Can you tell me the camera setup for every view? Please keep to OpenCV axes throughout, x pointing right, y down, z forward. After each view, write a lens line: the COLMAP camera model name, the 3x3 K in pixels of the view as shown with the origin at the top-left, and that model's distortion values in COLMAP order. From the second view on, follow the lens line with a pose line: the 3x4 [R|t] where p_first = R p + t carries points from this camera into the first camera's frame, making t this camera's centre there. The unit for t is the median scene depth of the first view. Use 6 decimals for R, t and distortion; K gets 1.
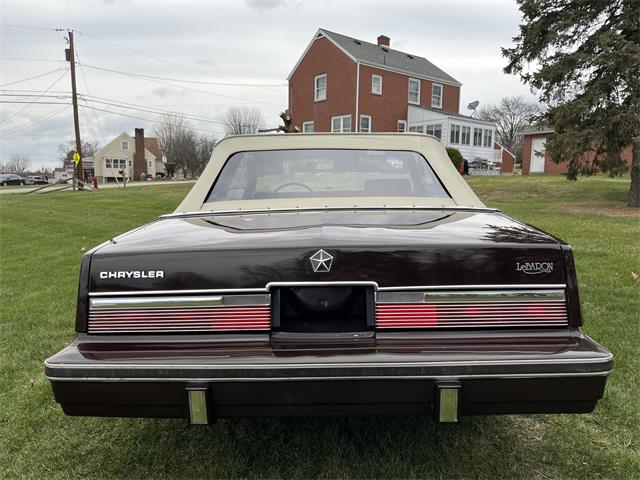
lens RADIAL K [[488.0, 0, 327.2], [0, 488.0, 246.1], [0, 0, 1]] dist [0.058776, -0.084374]
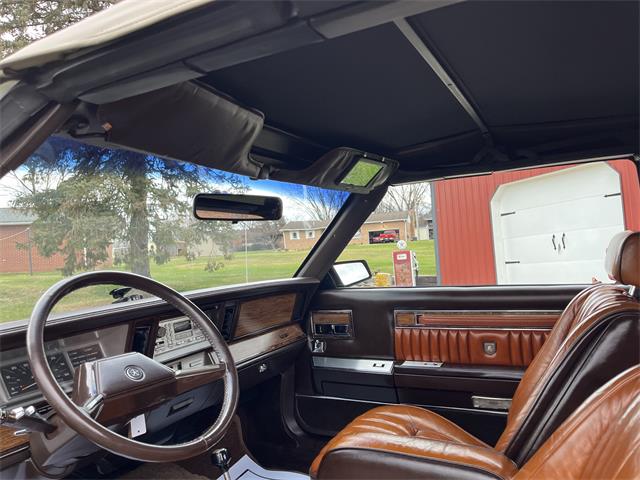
lens RADIAL K [[486.5, 0, 322.5], [0, 486.5, 243.3], [0, 0, 1]] dist [0.067686, -0.098972]
pose [[0.422437, 0.013325, 0.906294, -0.035753], [0.175704, 0.979721, -0.096303, -0.014398], [-0.889199, 0.199921, 0.411529, 0.115302]]
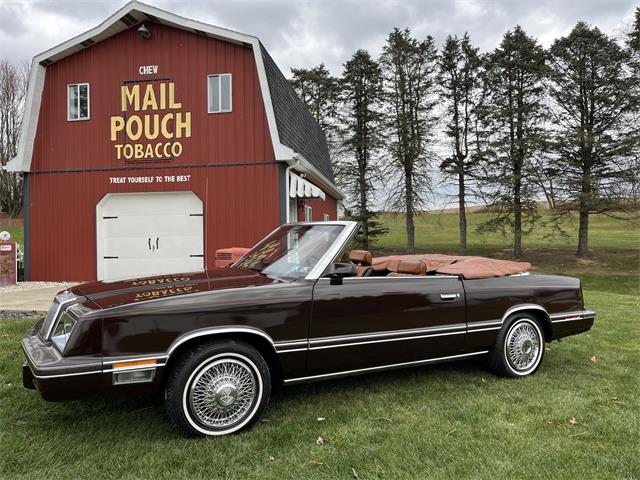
lens RADIAL K [[486.5, 0, 321.0], [0, 486.5, 243.8], [0, 0, 1]] dist [0.067686, -0.098972]
pose [[-0.524948, 0.004521, 0.851122, -0.123313], [0.108692, 0.992155, 0.061768, -0.029378], [-0.844166, 0.124935, -0.521321, 0.208932]]
